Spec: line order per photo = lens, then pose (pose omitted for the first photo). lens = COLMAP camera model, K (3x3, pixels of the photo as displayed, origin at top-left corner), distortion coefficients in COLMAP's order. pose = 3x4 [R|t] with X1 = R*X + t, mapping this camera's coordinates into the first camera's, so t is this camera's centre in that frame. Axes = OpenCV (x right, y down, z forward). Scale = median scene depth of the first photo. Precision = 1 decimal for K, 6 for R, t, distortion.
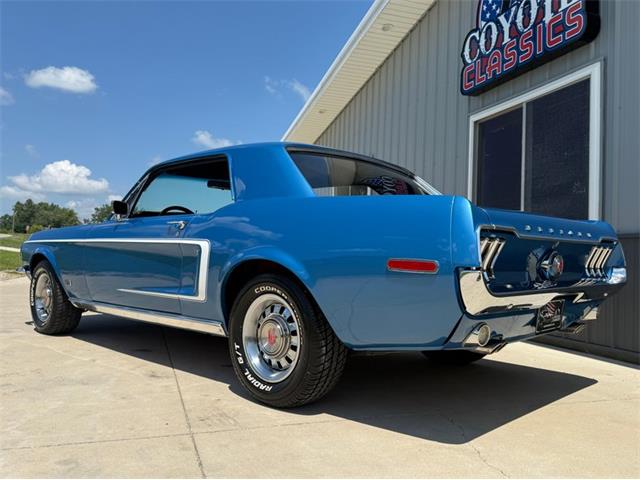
lens RADIAL K [[530.0, 0, 336.9], [0, 530.0, 228.5], [0, 0, 1]] dist [0.043800, -0.063664]
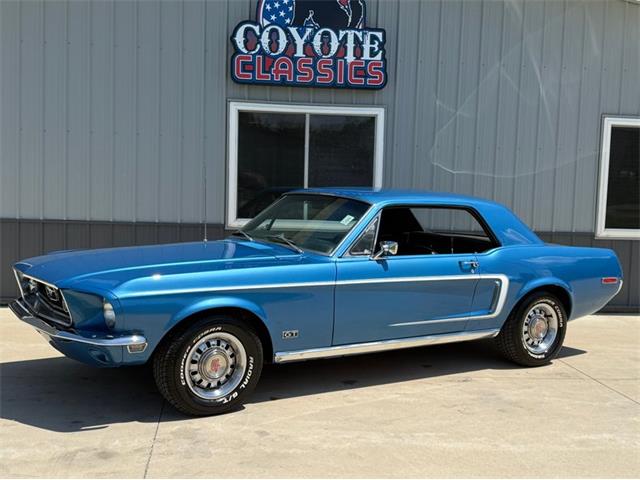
lens RADIAL K [[723.2, 0, 330.9], [0, 723.2, 235.4], [0, 0, 1]] dist [0.065377, 0.000000]
pose [[0.245603, -0.076936, 0.966312, -1.231774], [-0.082111, 0.991612, 0.099820, -0.132855], [-0.965887, -0.103861, 0.237226, 0.542071]]
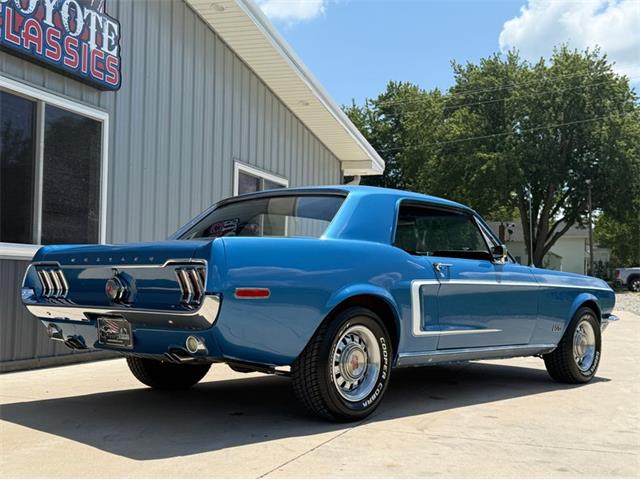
lens RADIAL K [[804.1, 0, 328.4], [0, 804.1, 246.2], [0, 0, 1]] dist [0.069155, 0.000000]
pose [[-0.742634, 0.018348, 0.669447, -0.916702], [-0.067173, 0.992543, -0.101721, 0.113045], [-0.666321, -0.120510, -0.735863, 1.670361]]
